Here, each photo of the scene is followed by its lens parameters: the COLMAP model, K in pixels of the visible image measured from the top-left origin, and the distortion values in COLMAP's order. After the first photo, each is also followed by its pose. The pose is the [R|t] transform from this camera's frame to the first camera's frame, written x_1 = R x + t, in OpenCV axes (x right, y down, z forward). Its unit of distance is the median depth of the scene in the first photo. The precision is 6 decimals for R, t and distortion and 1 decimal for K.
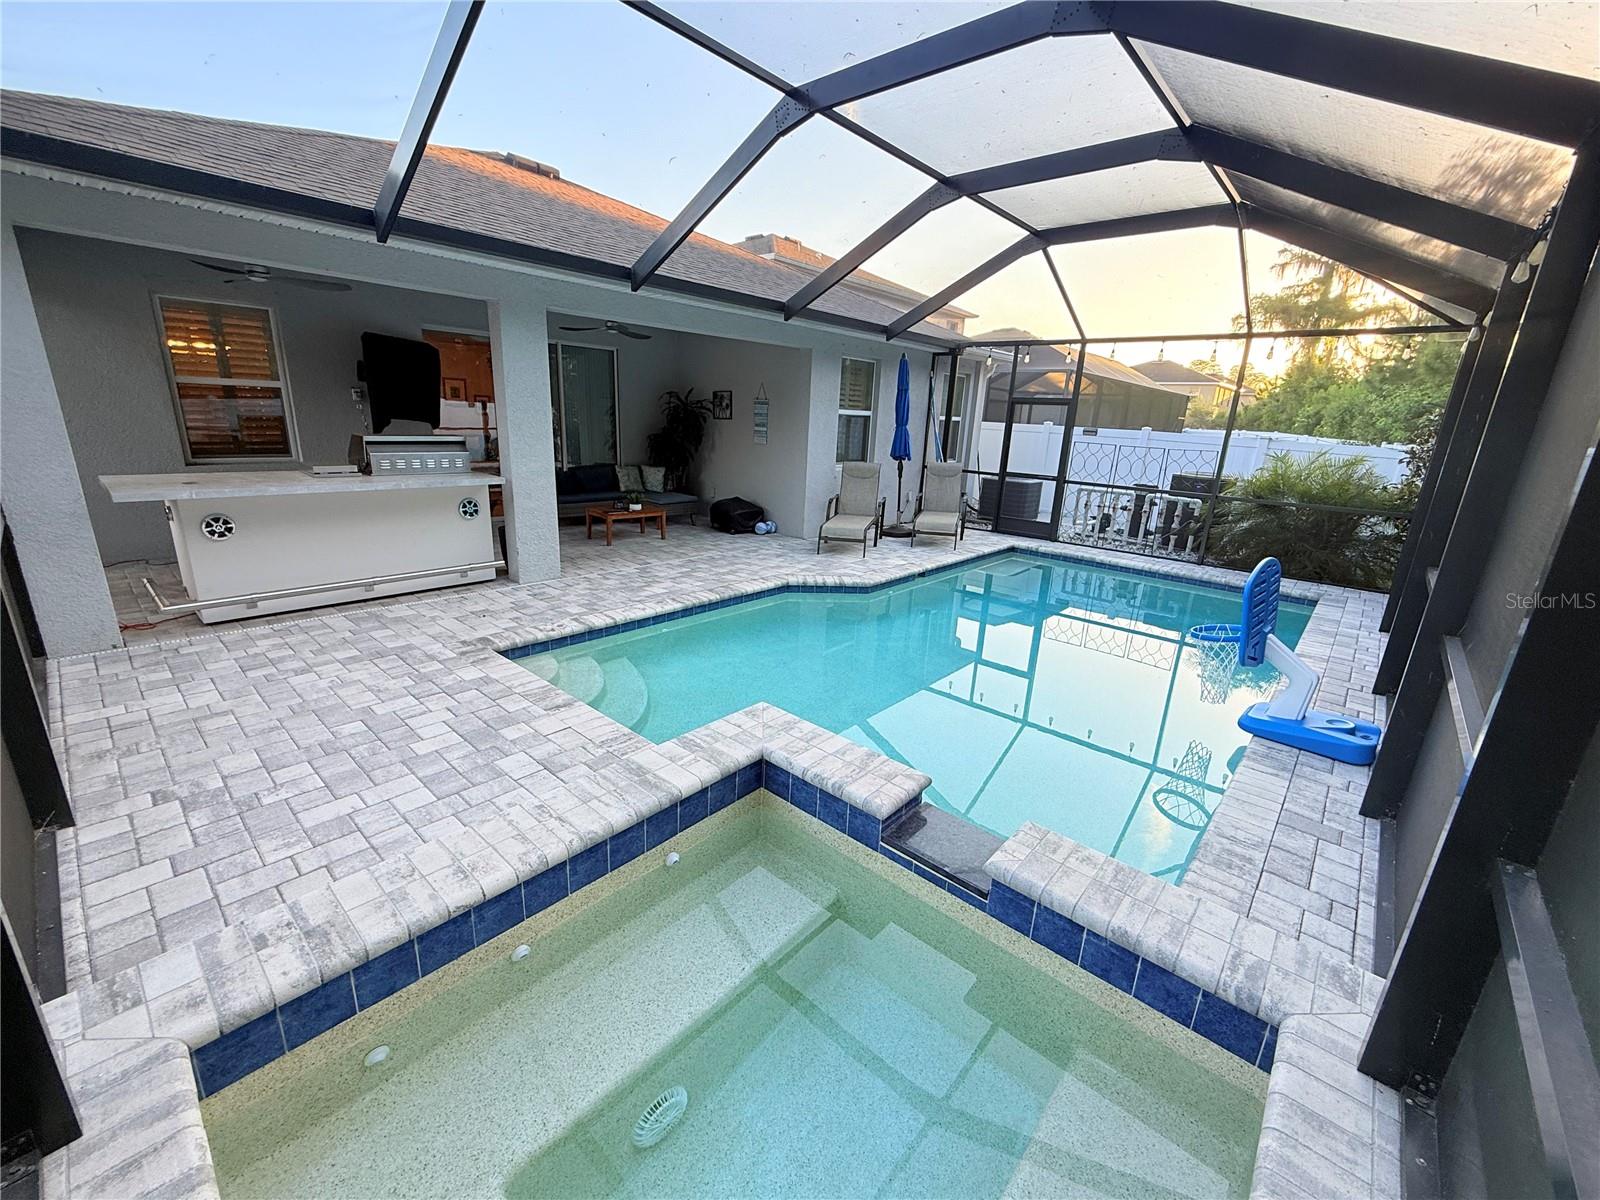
lens RADIAL K [[647.2, 0, 808.3], [0, 647.2, 603.9], [0, 0, 1]] dist [0.001566, -0.000189]
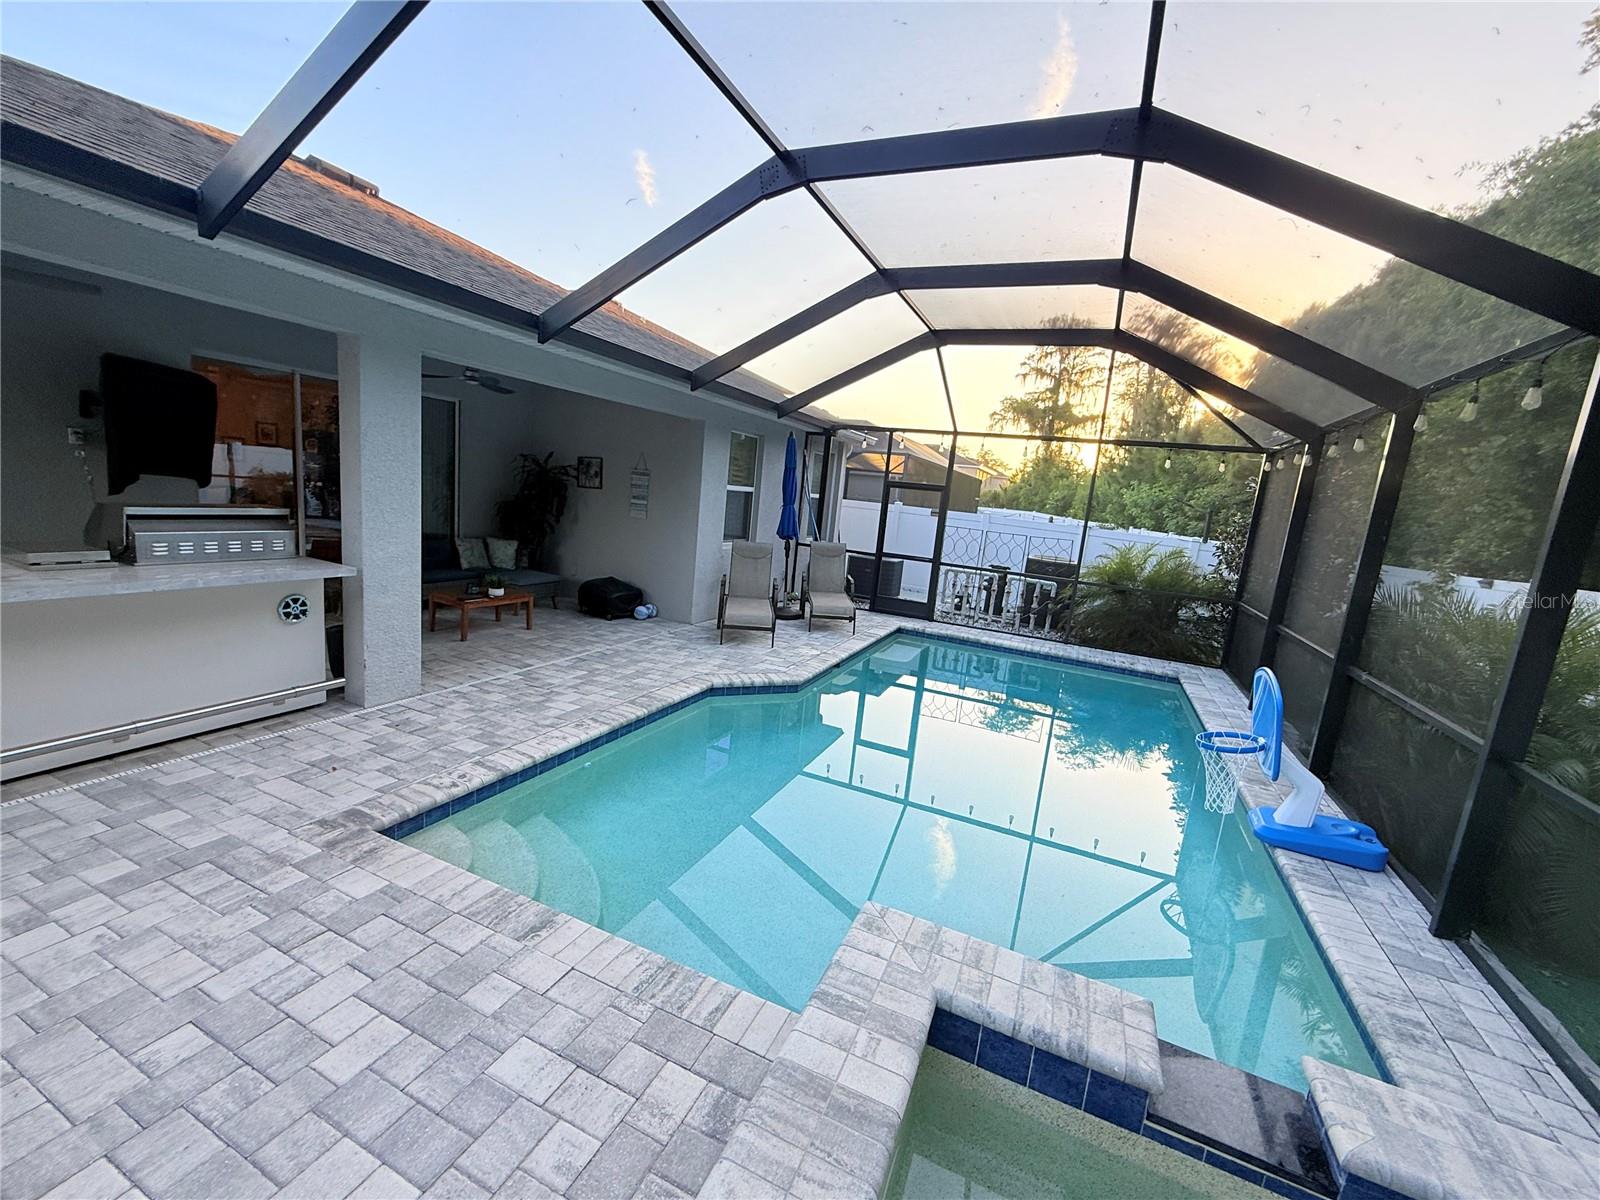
lens RADIAL K [[647.2, 0, 806.0], [0, 647.2, 604.3], [0, 0, 1]] dist [0.001566, -0.000189]
pose [[0.952847, -0.006249, 0.303387, -0.200539], [0.033698, 0.995783, -0.085323, -0.071736], [-0.301575, 0.091523, 0.949040, 0.148973]]
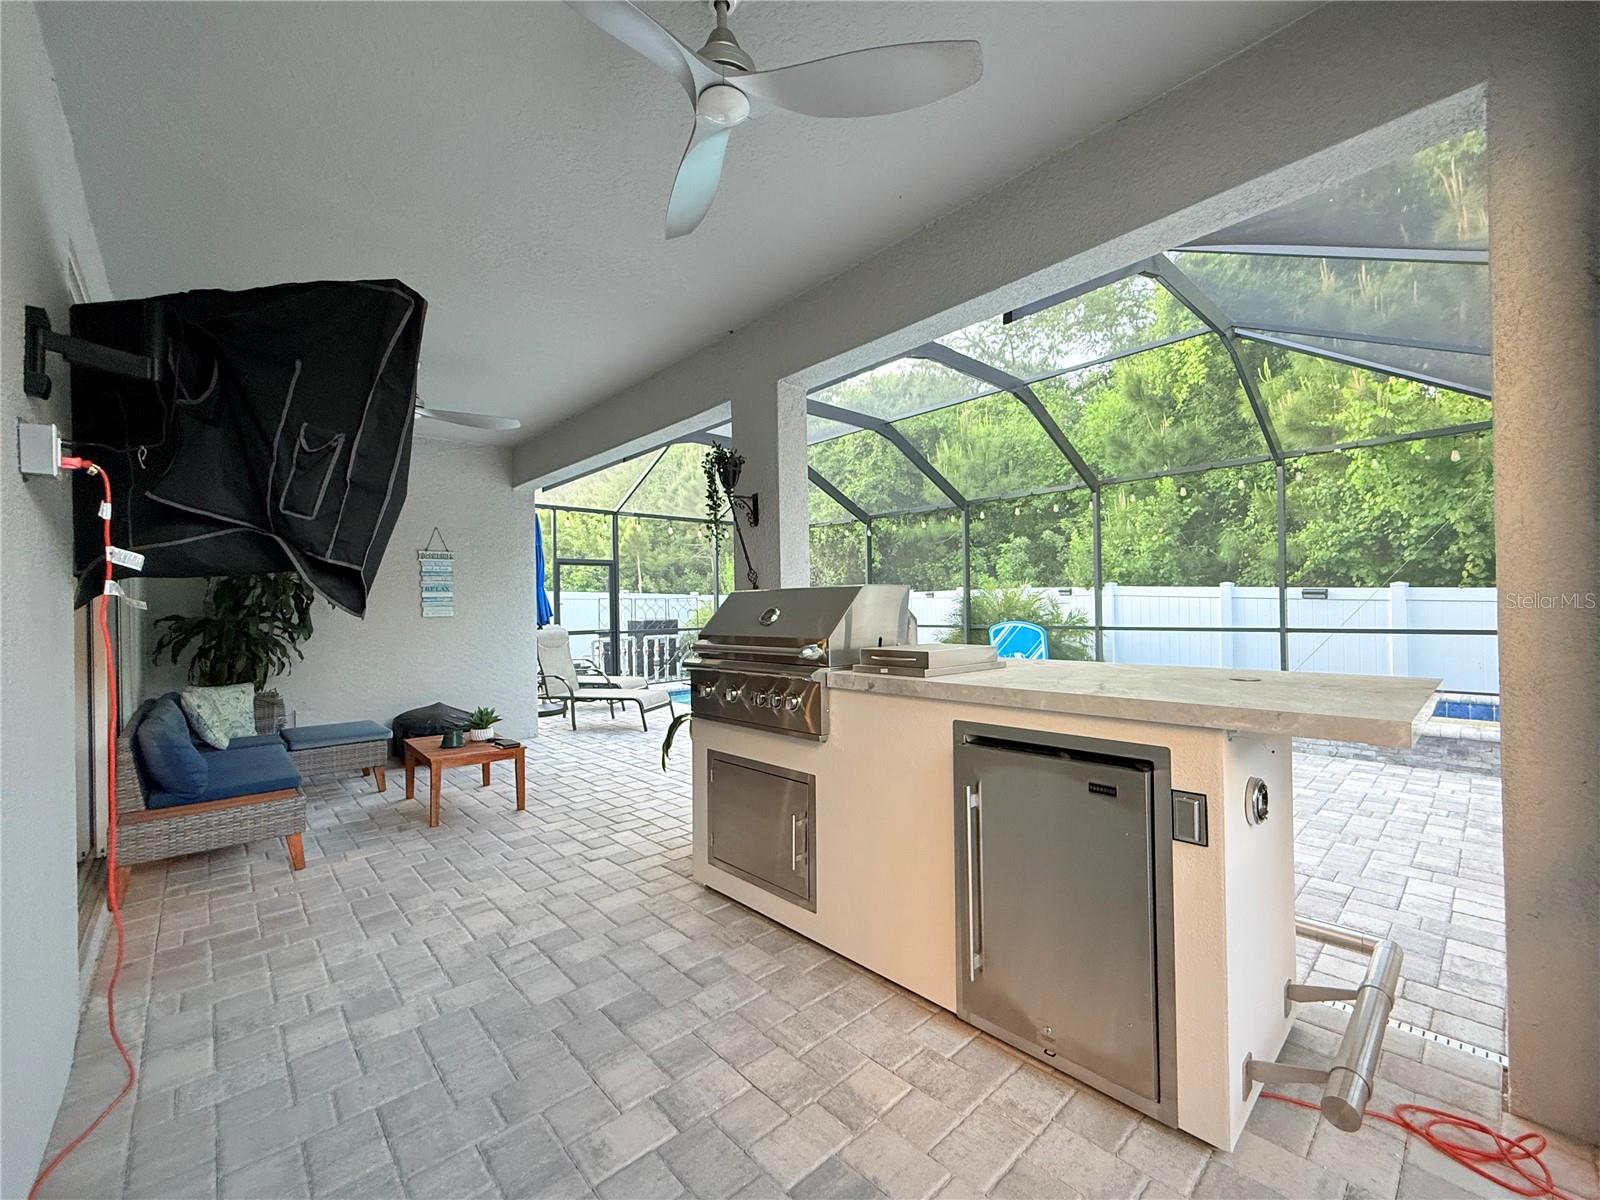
lens RADIAL K [[647.2, 0, 802.9], [0, 647.2, 607.7], [0, 0, 1]] dist [0.001566, -0.000189]
pose [[0.104465, -0.051770, 0.993180, -1.073072], [0.304770, 0.952264, 0.017581, -0.250196], [-0.946680, 0.300855, 0.115256, 0.924745]]
